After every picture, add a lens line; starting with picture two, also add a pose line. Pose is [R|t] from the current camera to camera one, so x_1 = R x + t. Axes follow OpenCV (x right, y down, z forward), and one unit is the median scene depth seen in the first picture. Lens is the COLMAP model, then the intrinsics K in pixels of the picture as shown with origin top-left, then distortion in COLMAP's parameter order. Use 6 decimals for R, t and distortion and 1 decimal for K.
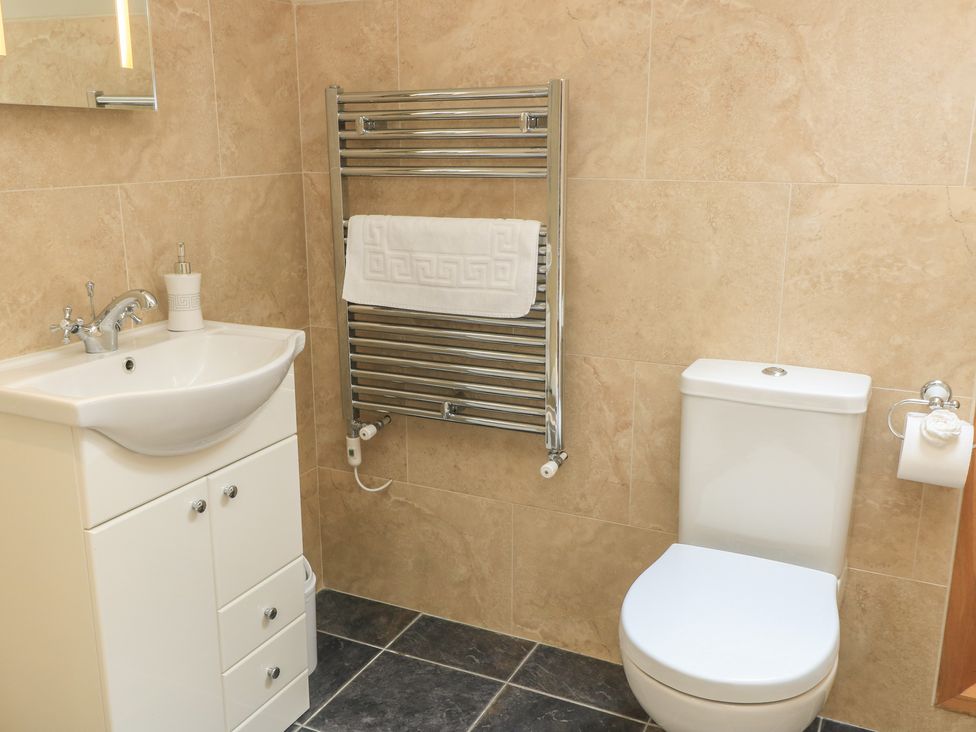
lens RADIAL K [[905.8, 0, 488.0], [0, 905.8, 366.0], [0, 0, 1]] dist [0.004601, 0.003696]
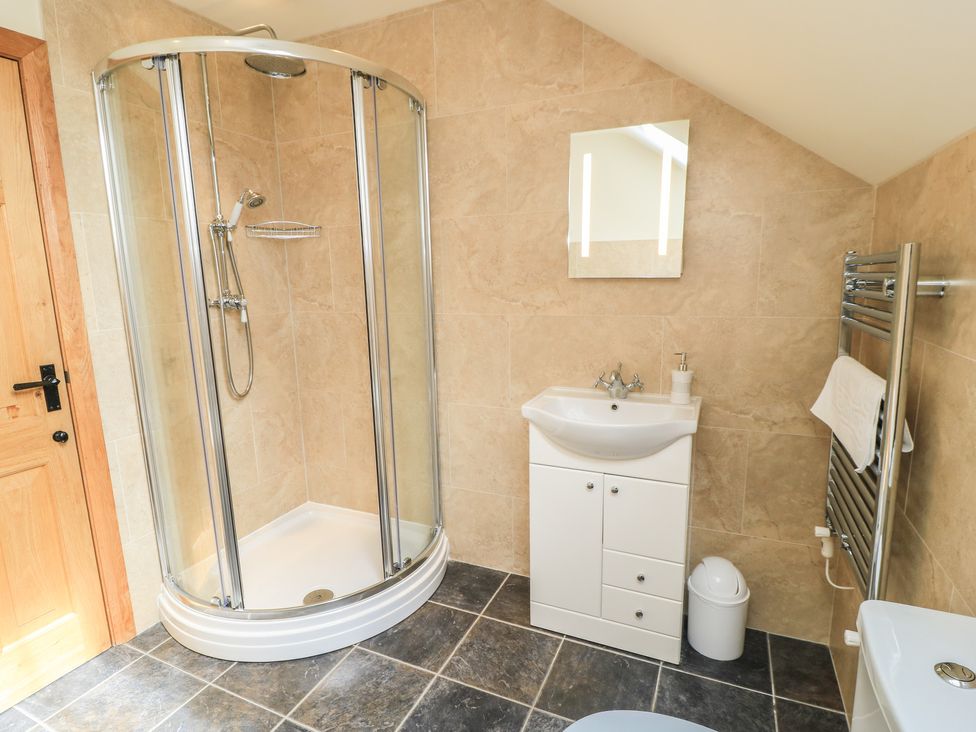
lens RADIAL K [[517.4, 0, 484.2], [0, 517.4, 363.0], [0, 0, 1]] dist [0.002886, -0.000229]
pose [[0.028752, 0.179224, -0.983388, 0.602437], [-0.222558, 0.960248, 0.168500, -0.194845], [0.974495, 0.214016, 0.067497, 0.562784]]
